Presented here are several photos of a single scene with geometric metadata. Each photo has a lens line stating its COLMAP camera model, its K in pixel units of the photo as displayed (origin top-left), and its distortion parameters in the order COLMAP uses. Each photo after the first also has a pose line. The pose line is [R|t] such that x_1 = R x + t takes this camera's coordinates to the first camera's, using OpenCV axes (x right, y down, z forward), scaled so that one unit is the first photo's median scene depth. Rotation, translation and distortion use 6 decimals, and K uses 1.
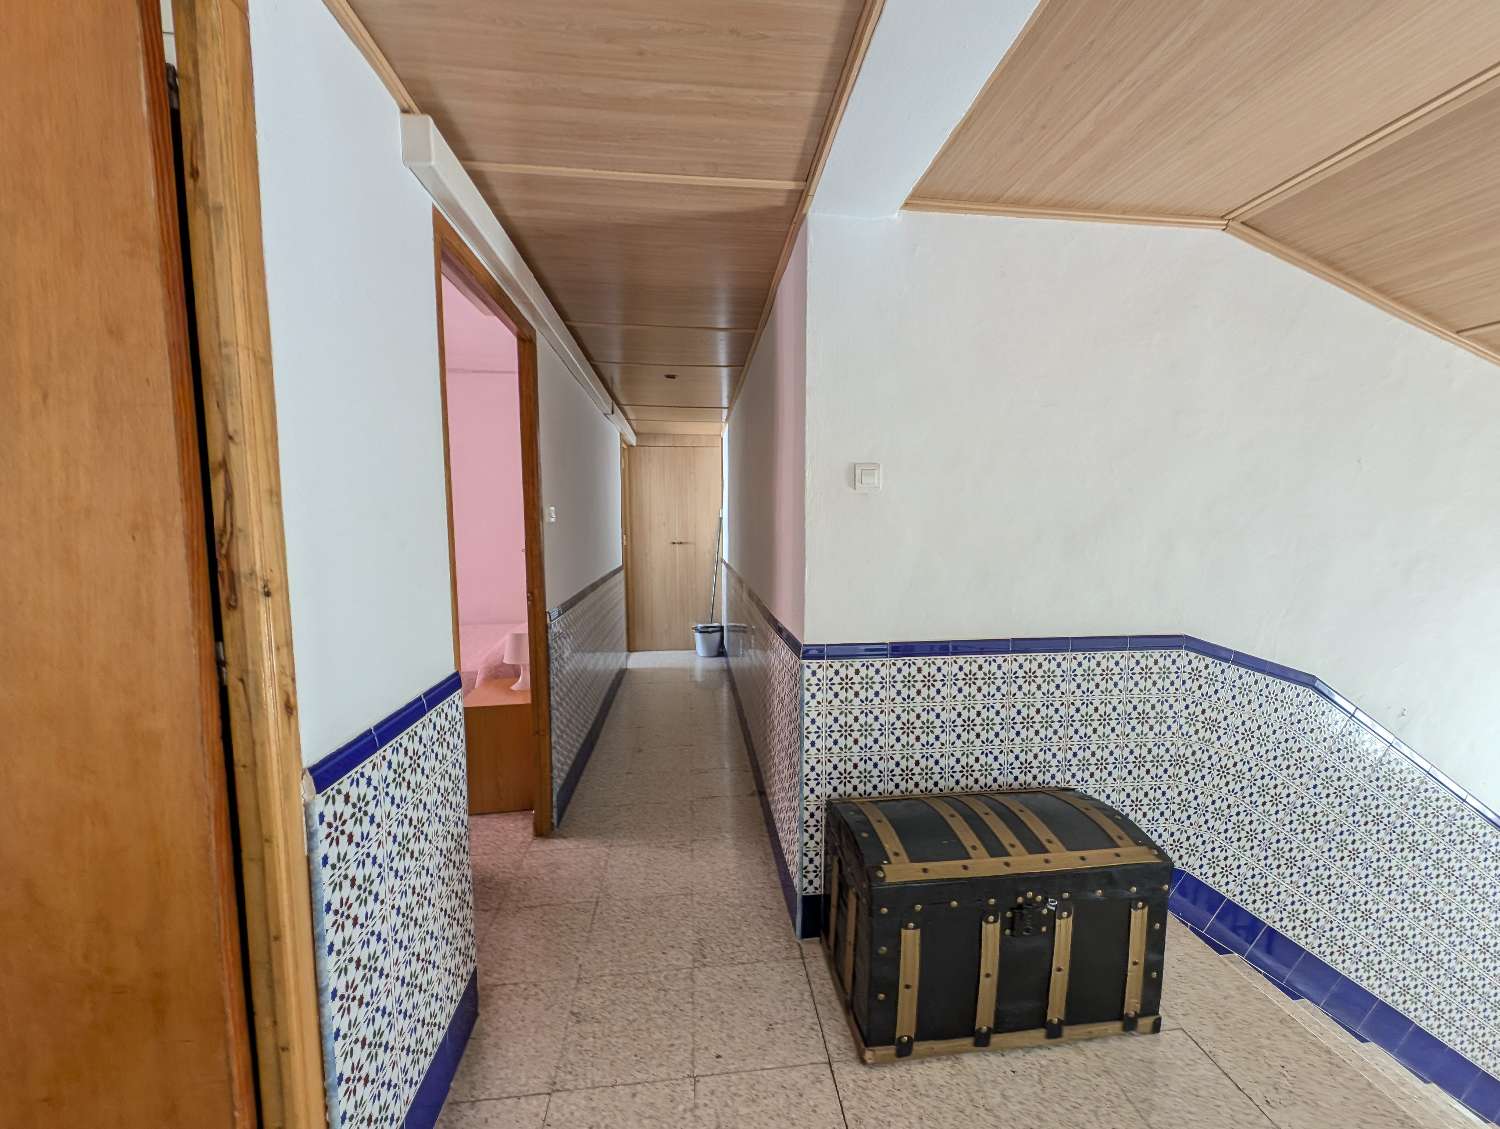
lens RADIAL K [[560.9, 0, 744.9], [0, 560.9, 569.9], [0, 0, 1]] dist [0.000143, -0.000691]
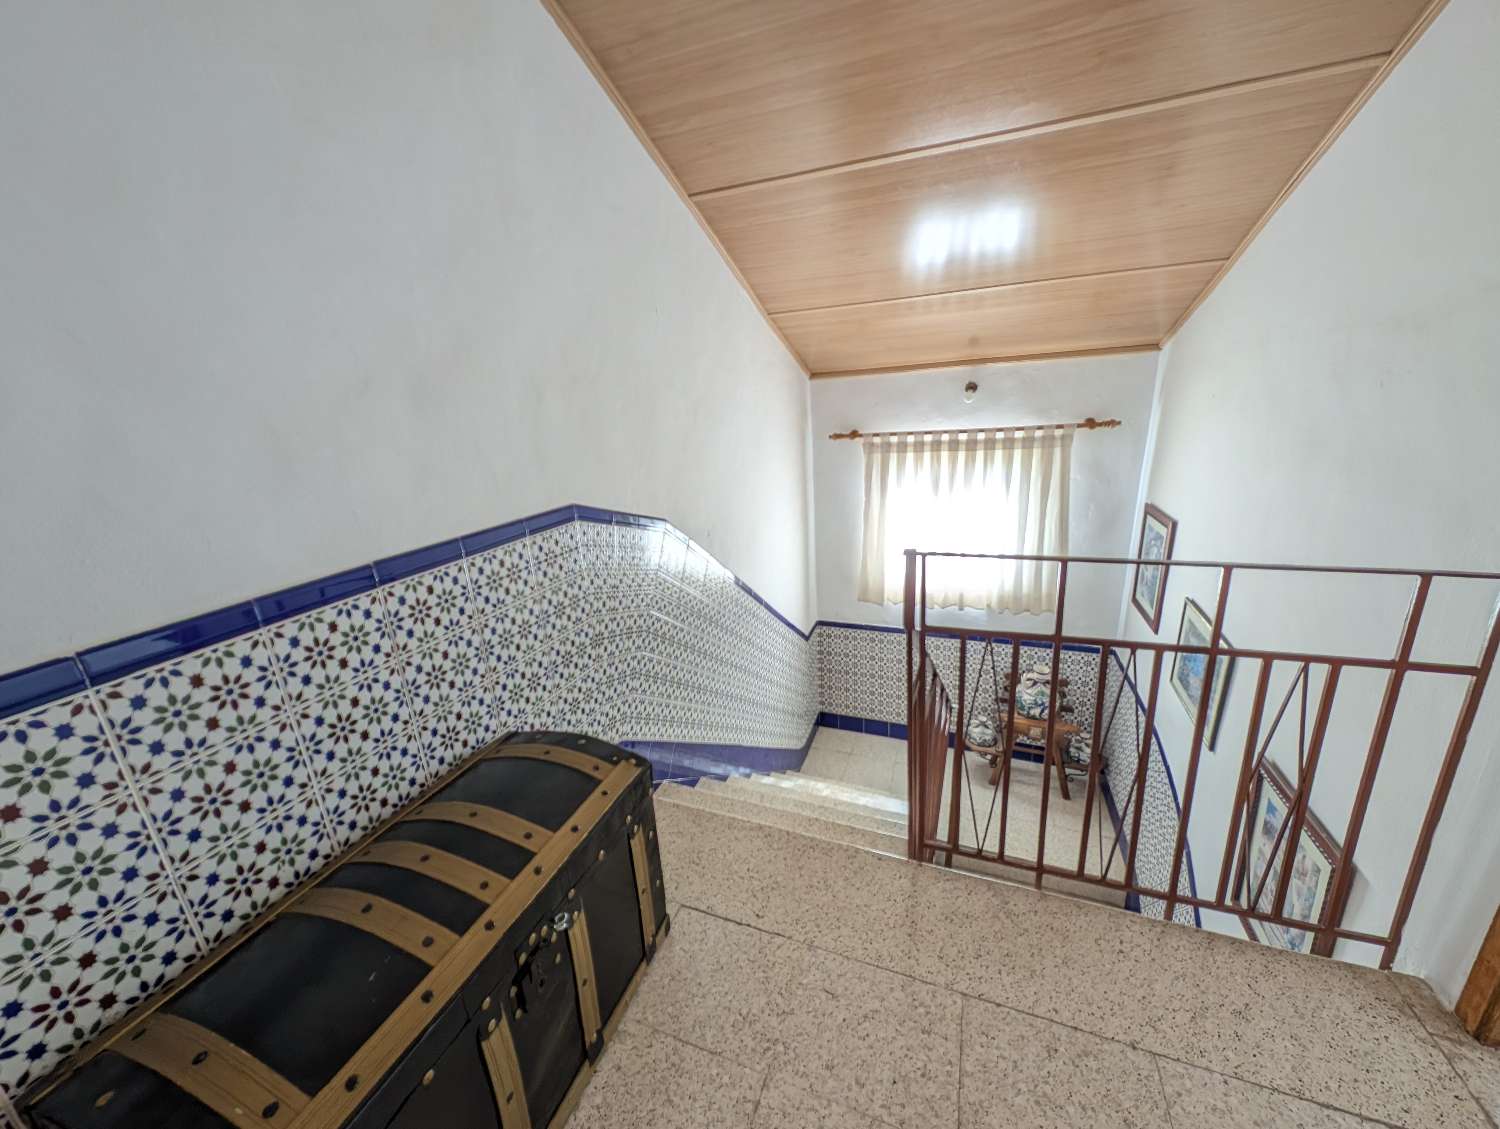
lens RADIAL K [[560.9, 0, 738.7], [0, 560.9, 561.6], [0, 0, 1]] dist [0.000143, -0.000691]
pose [[0.463690, -0.274360, 0.842448, 0.153169], [0.149772, 0.961435, 0.230674, 0.042139], [-0.873247, 0.019214, 0.486899, 0.371941]]
